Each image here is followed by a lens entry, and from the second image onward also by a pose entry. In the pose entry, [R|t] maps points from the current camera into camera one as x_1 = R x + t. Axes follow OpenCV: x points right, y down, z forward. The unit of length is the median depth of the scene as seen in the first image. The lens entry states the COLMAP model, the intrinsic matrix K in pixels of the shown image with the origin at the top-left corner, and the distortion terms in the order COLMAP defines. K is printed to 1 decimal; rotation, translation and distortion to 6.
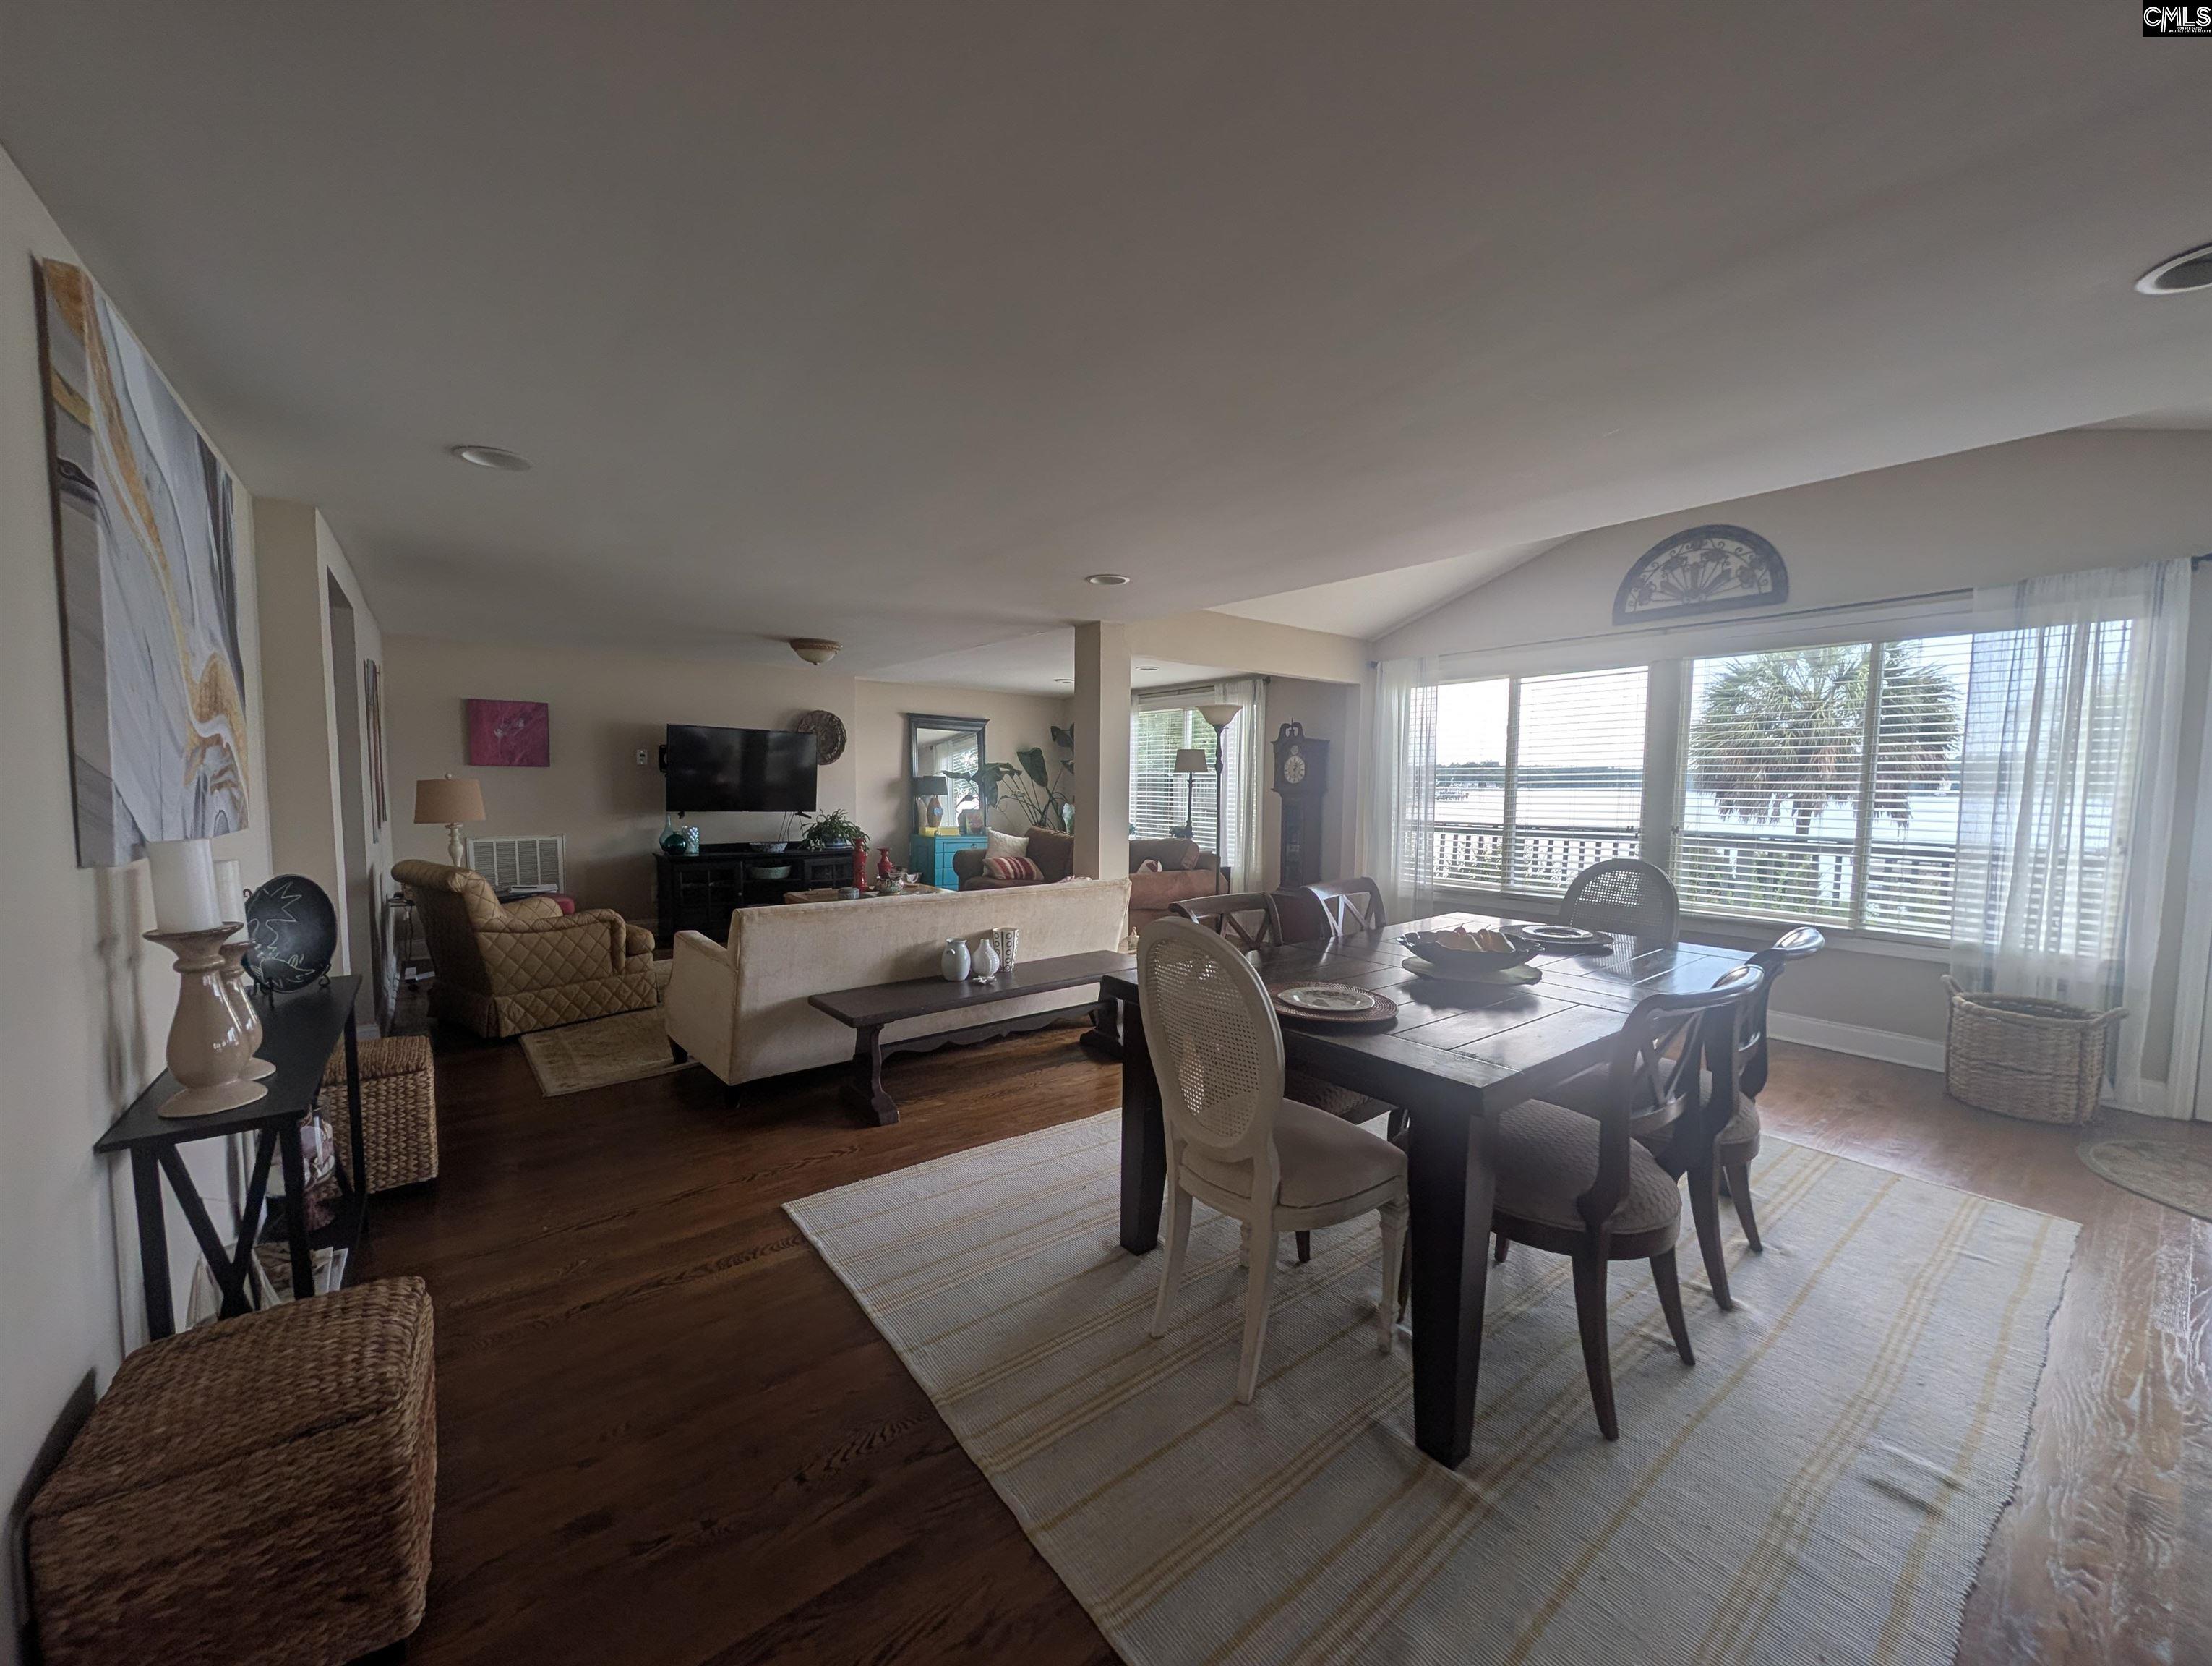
lens RADIAL K [[853.2, 0, 1104.3], [0, 853.2, 831.7], [0, 0, 1]] dist [0.002218, 0.000472]
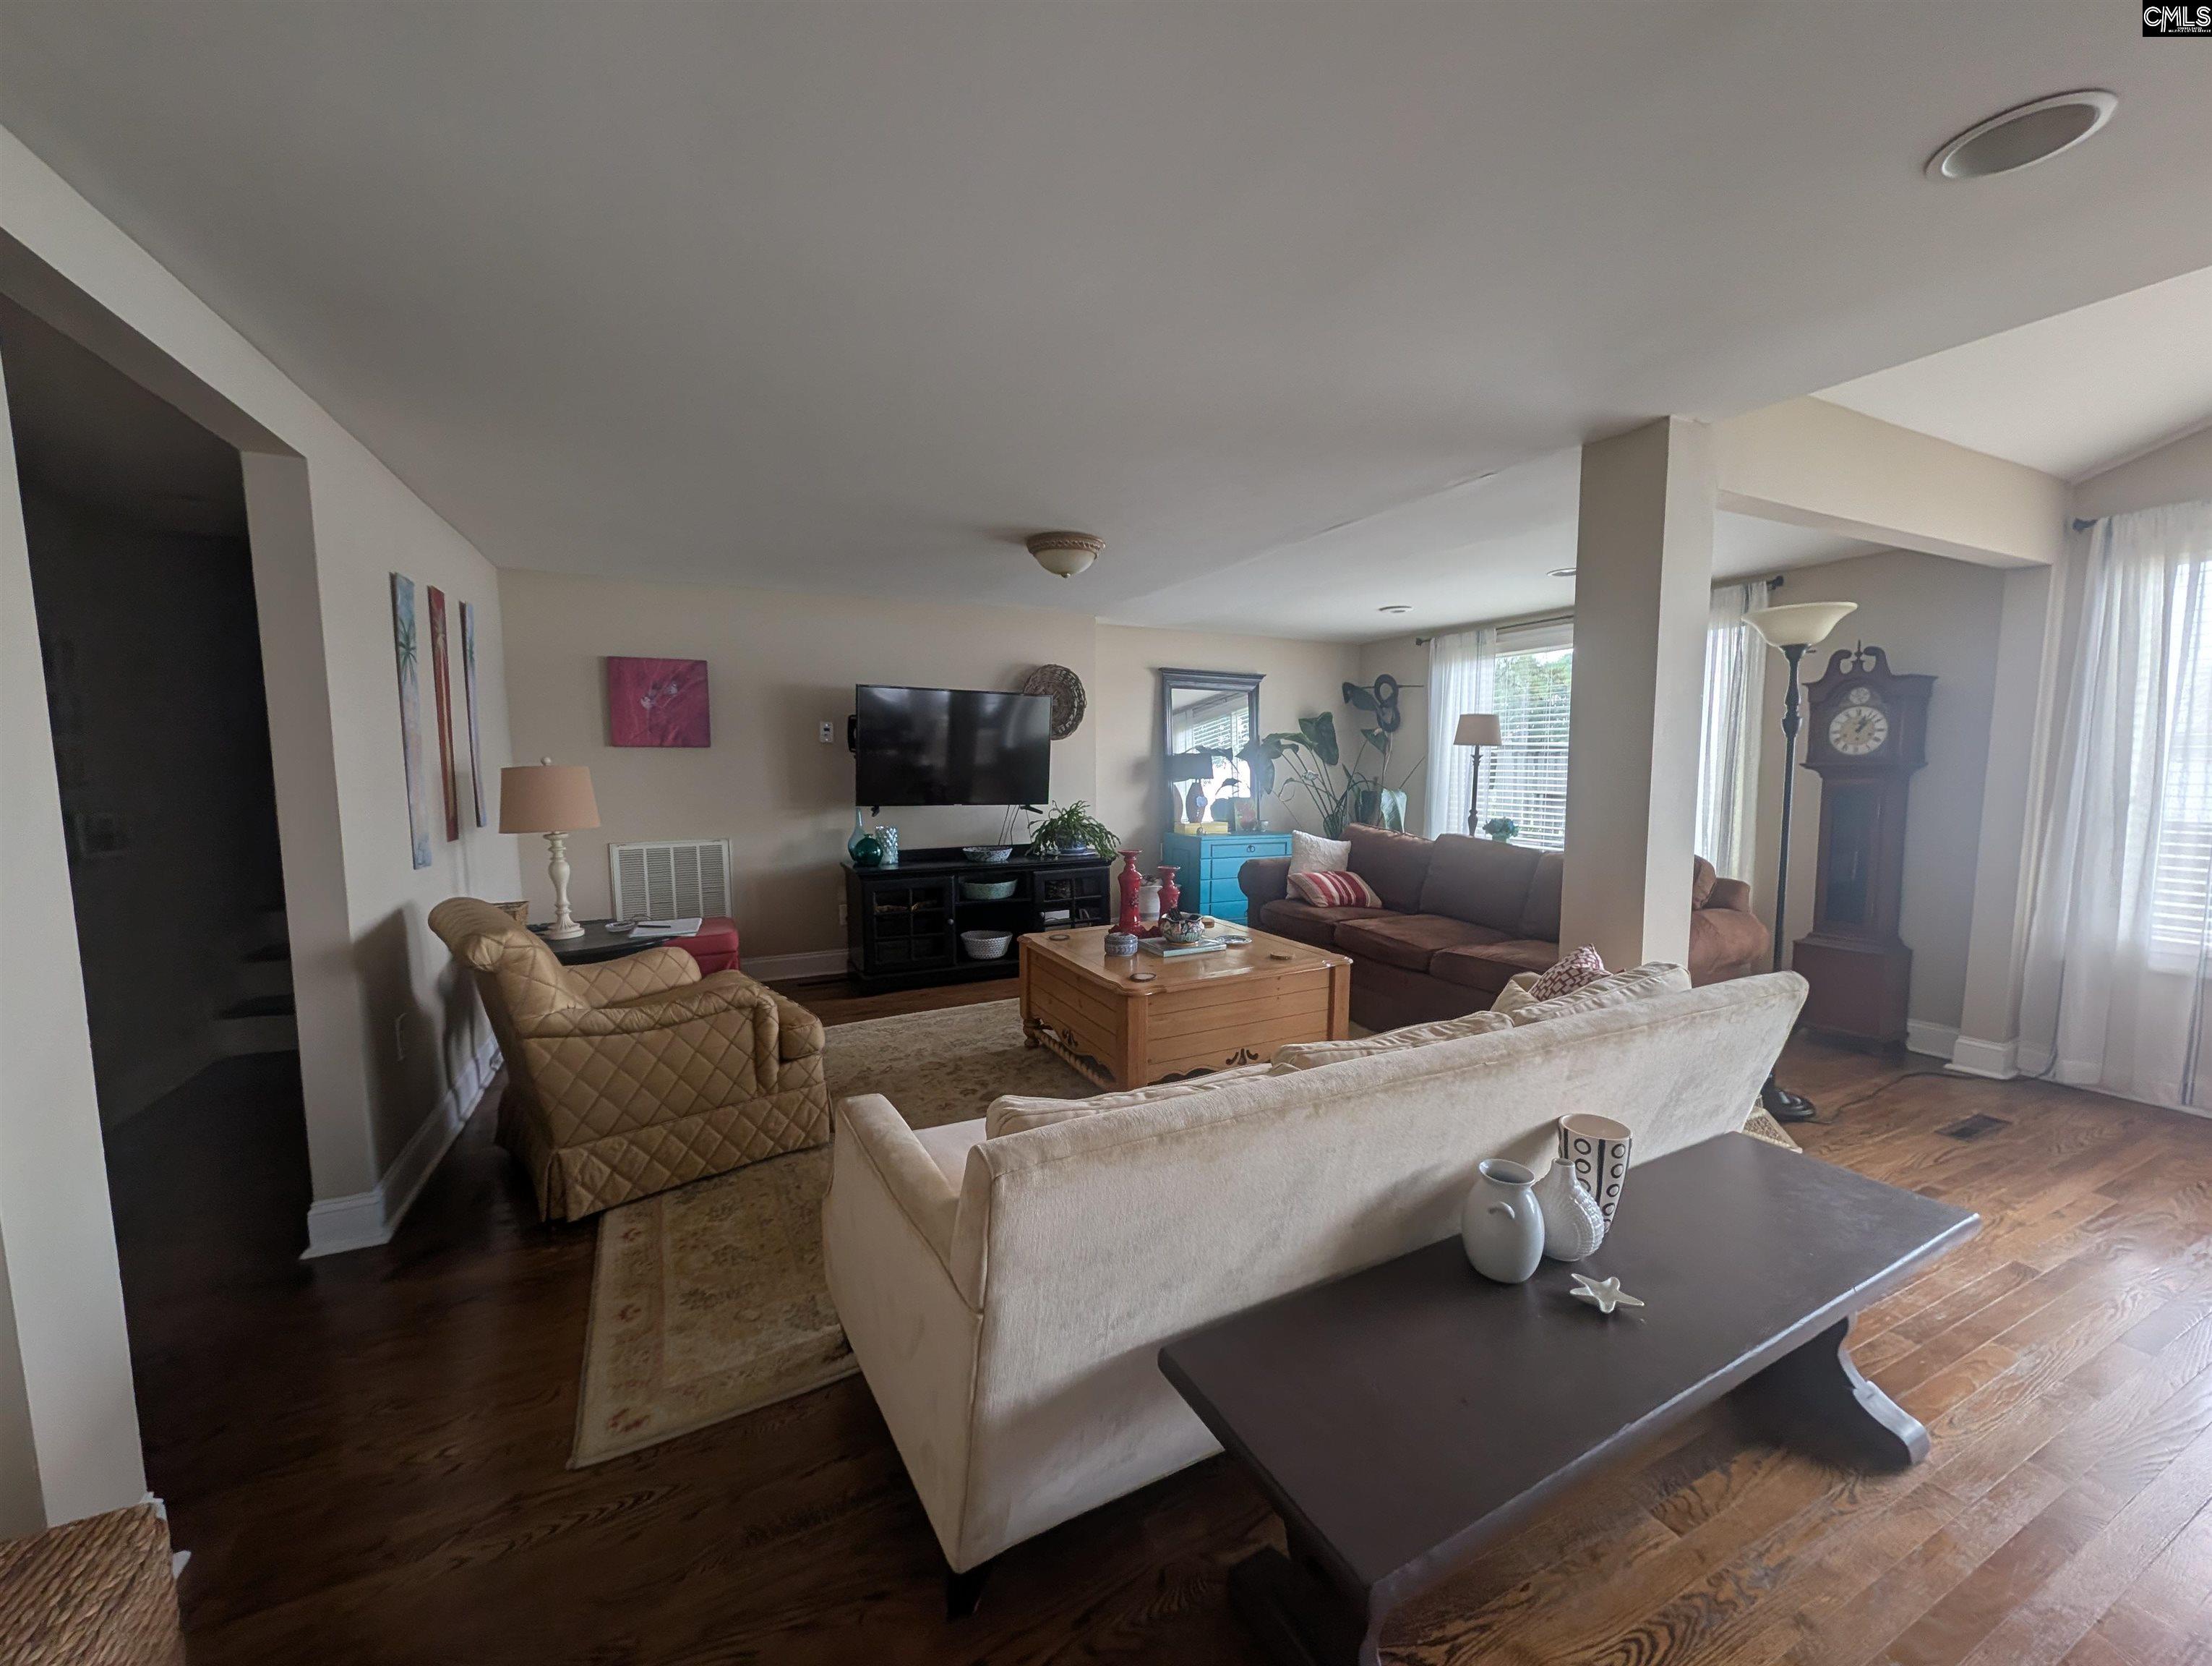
lens RADIAL K [[853.2, 0, 1104.1], [0, 853.2, 841.0], [0, 0, 1]] dist [0.002218, 0.000472]
pose [[0.976954, 0.006868, -0.213338, -0.146115], [0.000579, 0.999393, 0.034825, -0.018634], [0.213448, -0.034146, 0.976357, 0.322819]]
